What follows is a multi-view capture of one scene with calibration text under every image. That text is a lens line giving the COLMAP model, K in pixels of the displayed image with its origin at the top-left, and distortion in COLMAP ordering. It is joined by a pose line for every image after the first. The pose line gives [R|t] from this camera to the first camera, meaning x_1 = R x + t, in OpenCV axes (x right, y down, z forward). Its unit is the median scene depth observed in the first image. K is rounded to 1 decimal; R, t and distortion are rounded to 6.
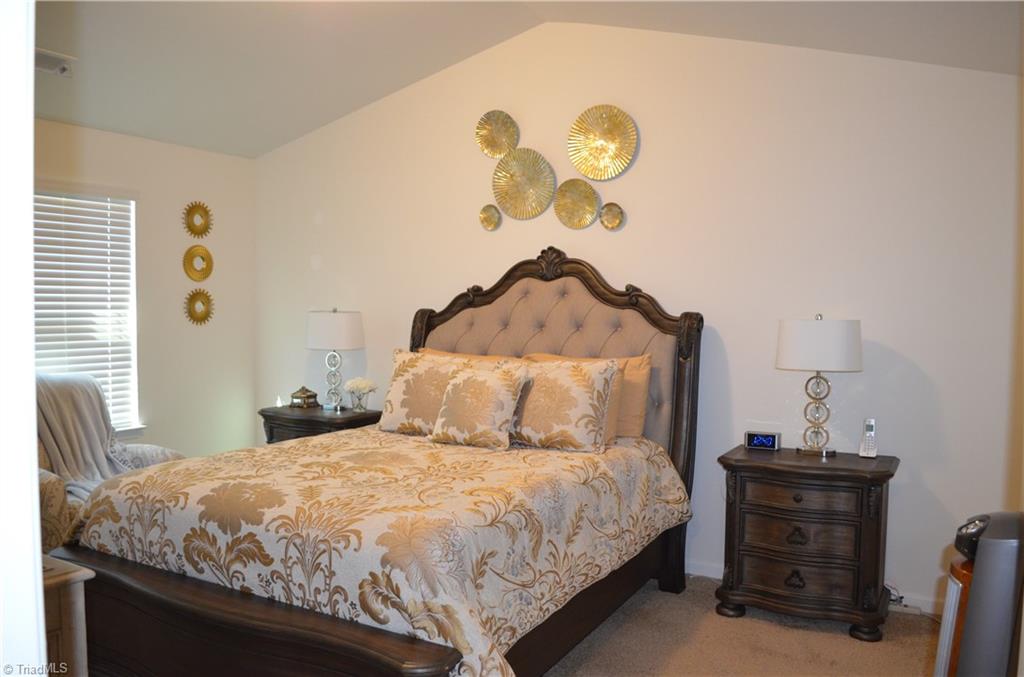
lens RADIAL K [[807.1, 0, 520.3], [0, 807.1, 344.0], [0, 0, 1]] dist [-0.060773, -0.012399]
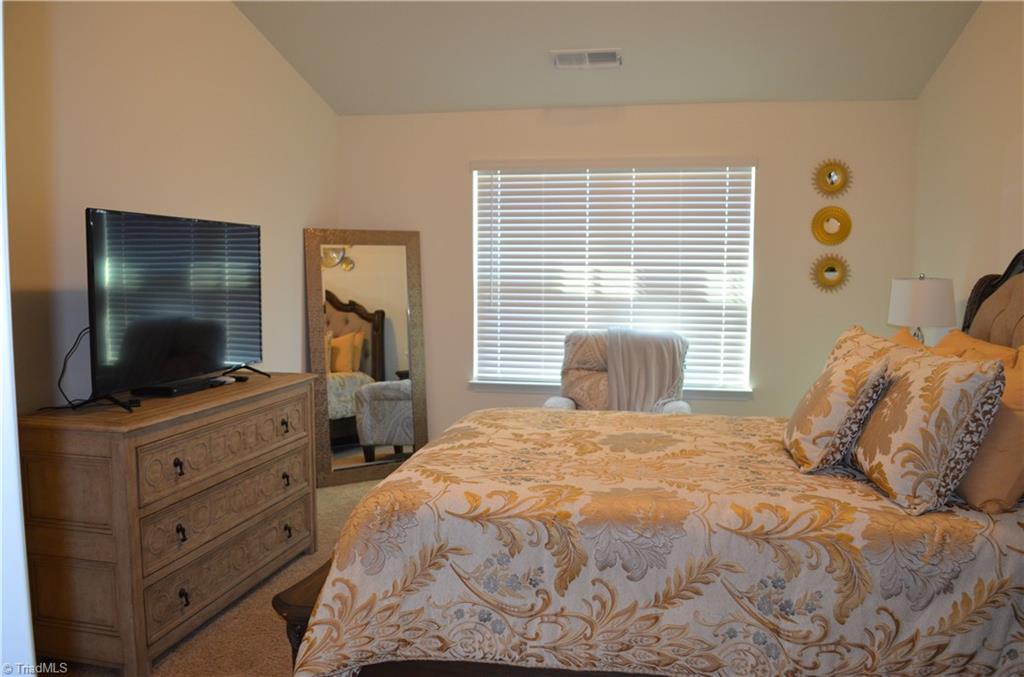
lens RADIAL K [[807.1, 0, 519.0], [0, 807.1, 335.5], [0, 0, 1]] dist [-0.060773, -0.012399]
pose [[0.333850, 0.069189, -0.940084, 0.407349], [-0.048845, 0.997233, 0.056049, -0.009398], [0.941360, 0.027207, 0.336305, 0.403943]]
